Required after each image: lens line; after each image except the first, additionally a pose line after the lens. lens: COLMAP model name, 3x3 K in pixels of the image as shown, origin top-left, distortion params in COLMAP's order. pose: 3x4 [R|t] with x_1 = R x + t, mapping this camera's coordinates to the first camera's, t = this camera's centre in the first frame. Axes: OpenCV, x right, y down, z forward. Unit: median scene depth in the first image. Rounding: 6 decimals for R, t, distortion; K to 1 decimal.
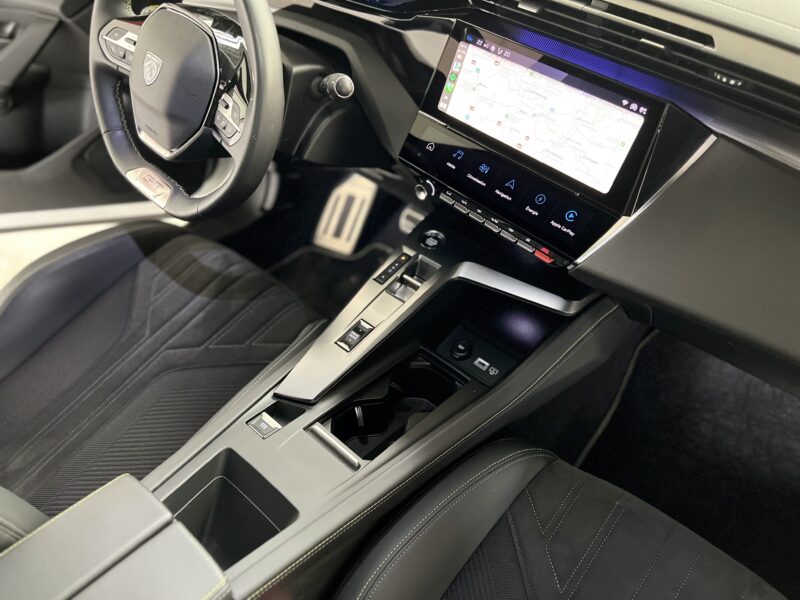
lens RADIAL K [[582.7, 0, 414.5], [0, 582.7, 298.5], [0, 0, 1]] dist [0.003109, 0.001607]
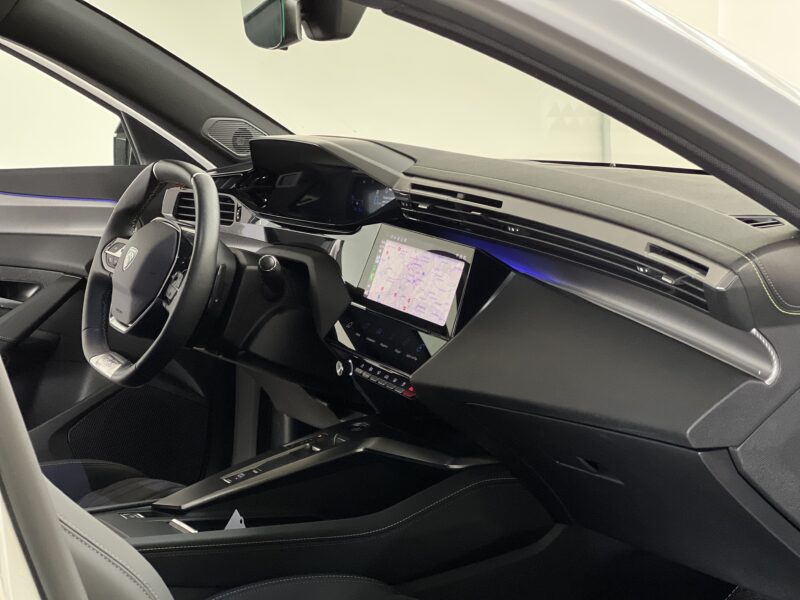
lens RADIAL K [[1667.1, 0, 420.9], [0, 1667.1, 298.1], [0, 0, 1]] dist [-0.009674, 4.676660]
pose [[0.945134, -0.014892, -0.326342, 1.288567], [-0.169950, 0.830722, -0.530110, 1.452647], [0.278994, 0.556488, 0.782613, -1.550819]]
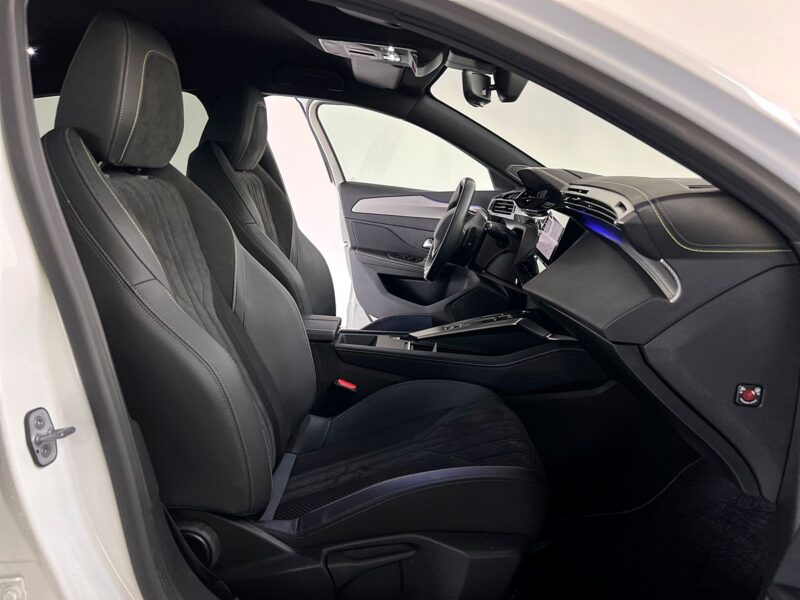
lens RADIAL K [[582.7, 0, 414.5], [0, 582.7, 298.5], [0, 0, 1]] dist [0.003109, 0.001607]
pose [[0.651873, 0.101387, -0.751520, 1.500361], [-0.491503, 0.811172, -0.316898, 0.781728], [0.577483, 0.575952, 0.578613, -0.385317]]
